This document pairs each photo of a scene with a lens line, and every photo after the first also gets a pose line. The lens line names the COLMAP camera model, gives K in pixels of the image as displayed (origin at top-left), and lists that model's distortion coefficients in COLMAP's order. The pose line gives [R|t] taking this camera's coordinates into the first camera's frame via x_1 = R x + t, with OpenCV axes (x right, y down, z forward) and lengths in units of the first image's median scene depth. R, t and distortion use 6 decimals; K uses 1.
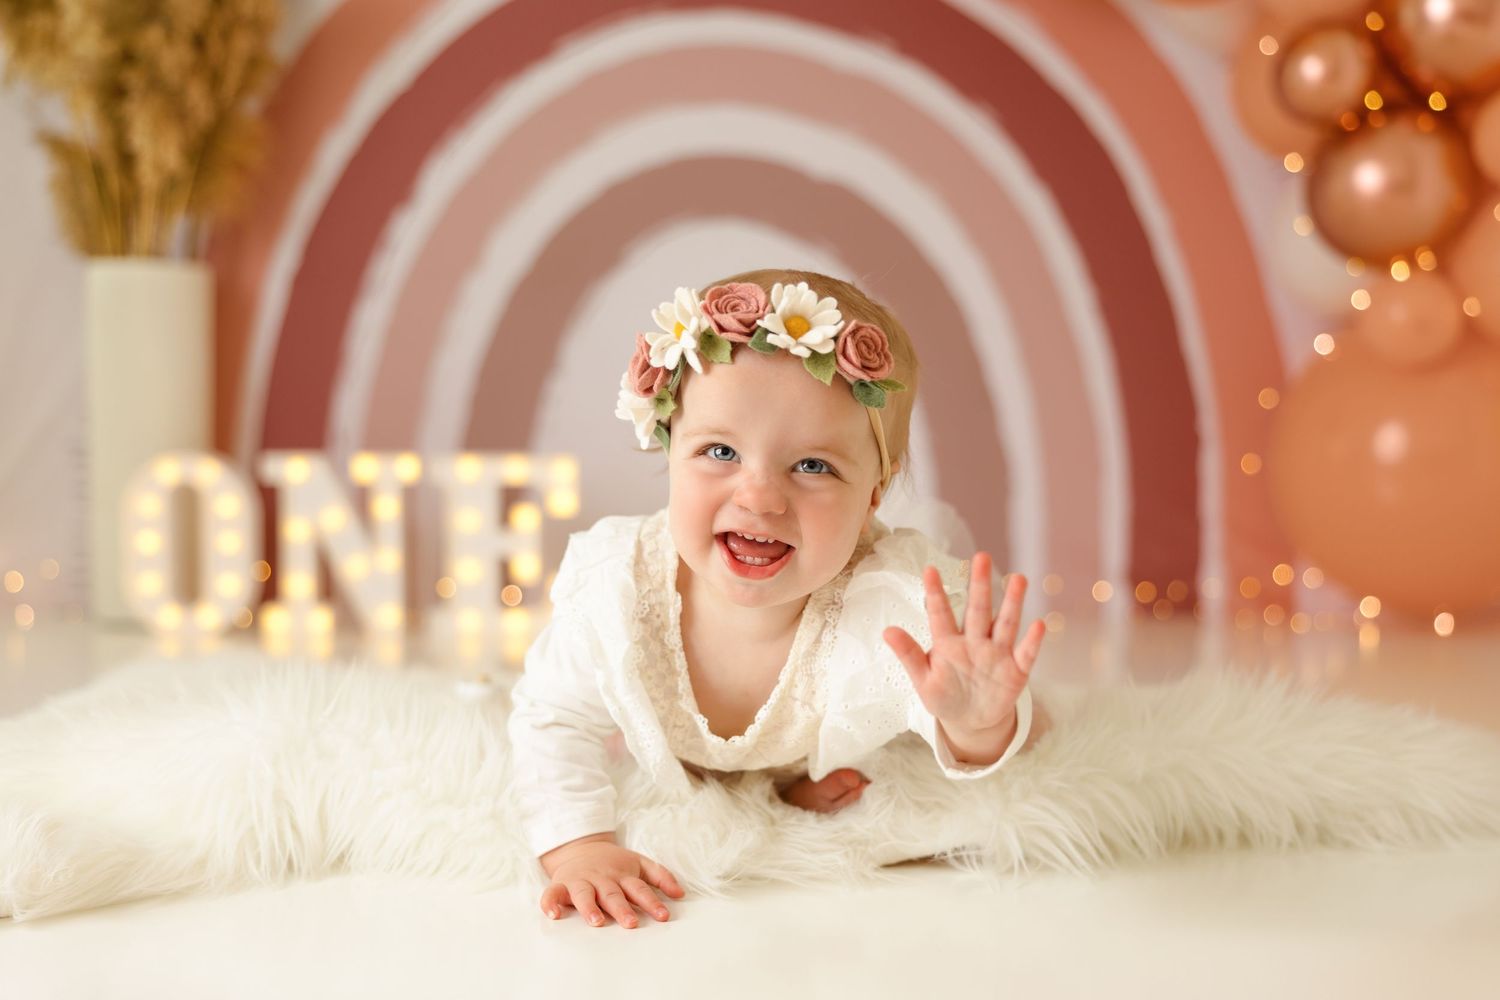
lens RADIAL K [[1772.5, 0, 730.6], [0, 1772.5, 525.9], [0, 0, 1]] dist [-0.000342, 0.000000]
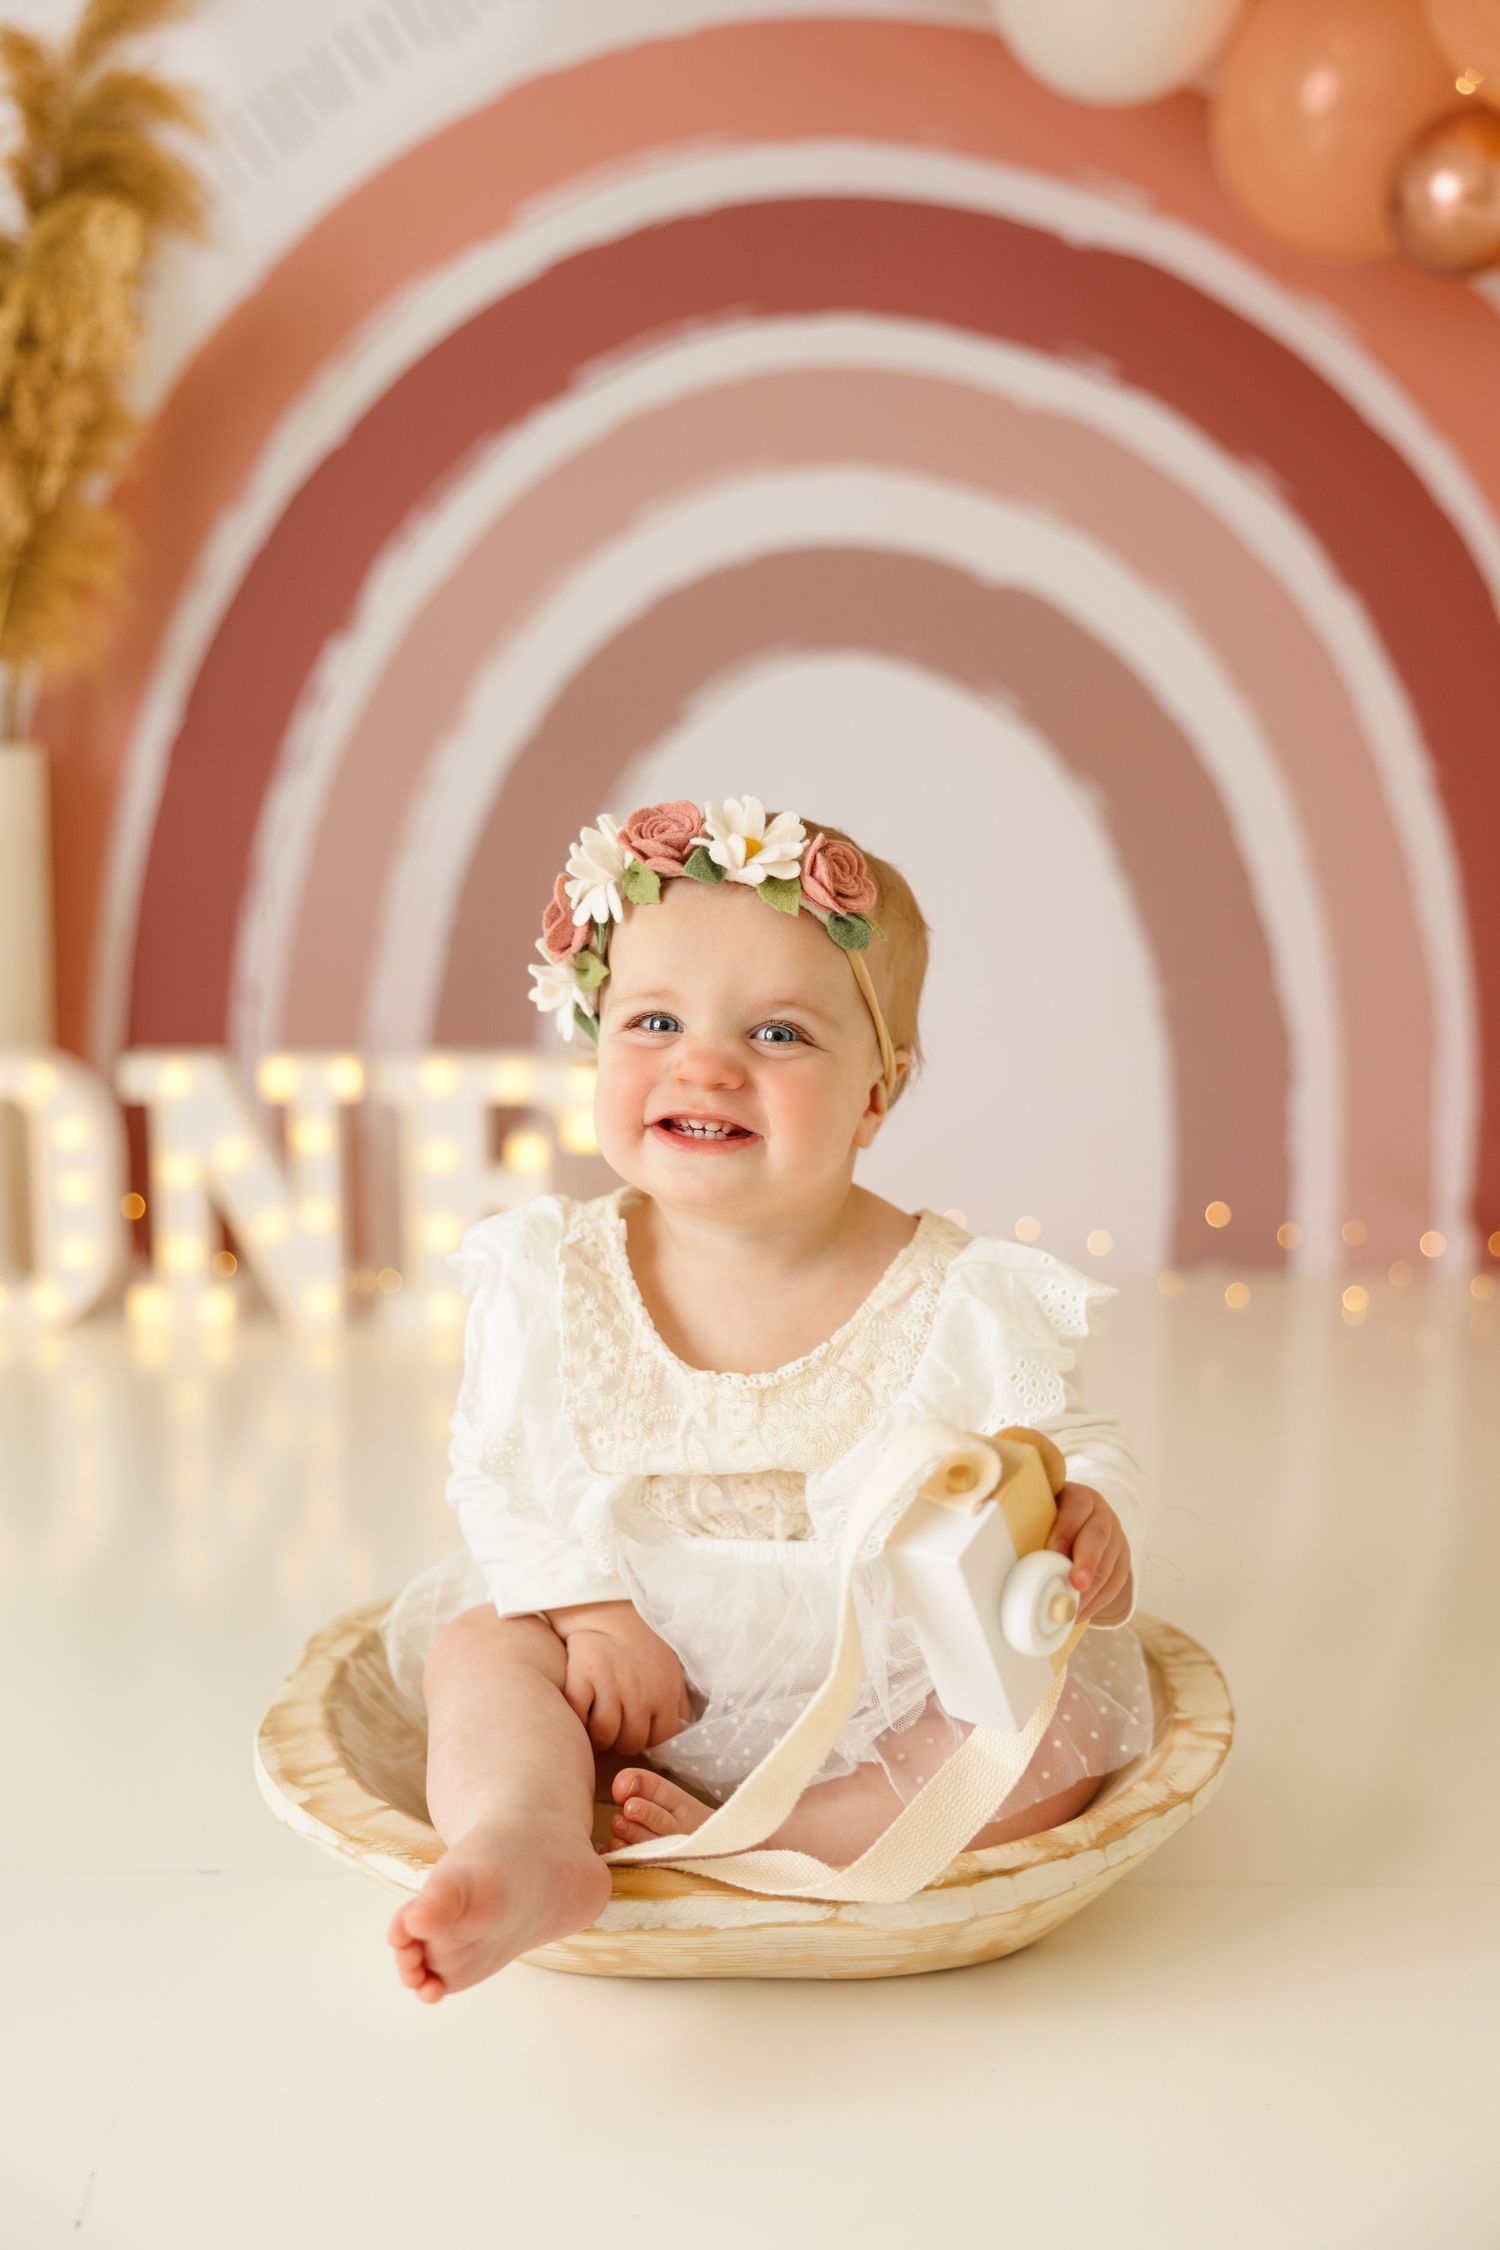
lens RADIAL K [[2477.3, 0, 730.9], [0, 2477.3, 1106.9], [0, 0, 1]] dist [-0.002441, 0.000000]
pose [[0.998311, 0.005898, -0.057802, 0.008901], [0.000542, 0.993846, 0.110768, -0.112520], [0.058099, -0.110612, 0.992164, 0.106681]]
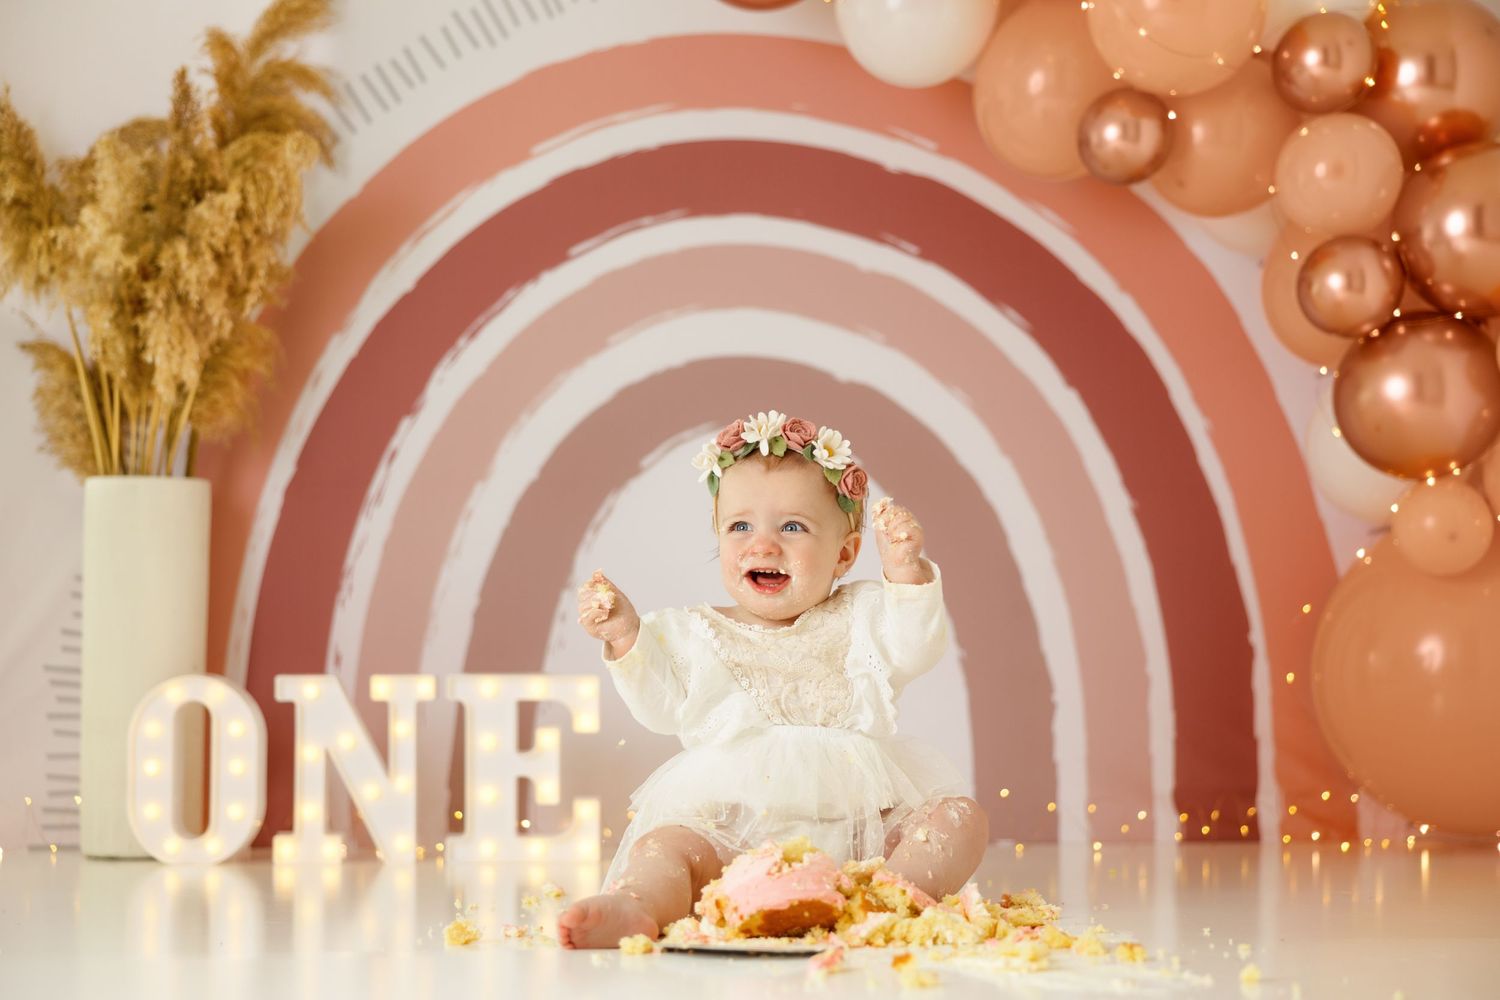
lens RADIAL K [[2496.3, 0, 755.0], [0, 2496.3, 506.0], [0, 0, 1]] dist [-0.033167, 0.000000]
pose [[0.999462, -0.006254, 0.032184, -0.042758], [0.010099, 0.992634, -0.120730, 0.032494], [-0.031192, 0.120990, 0.992164, -0.334268]]
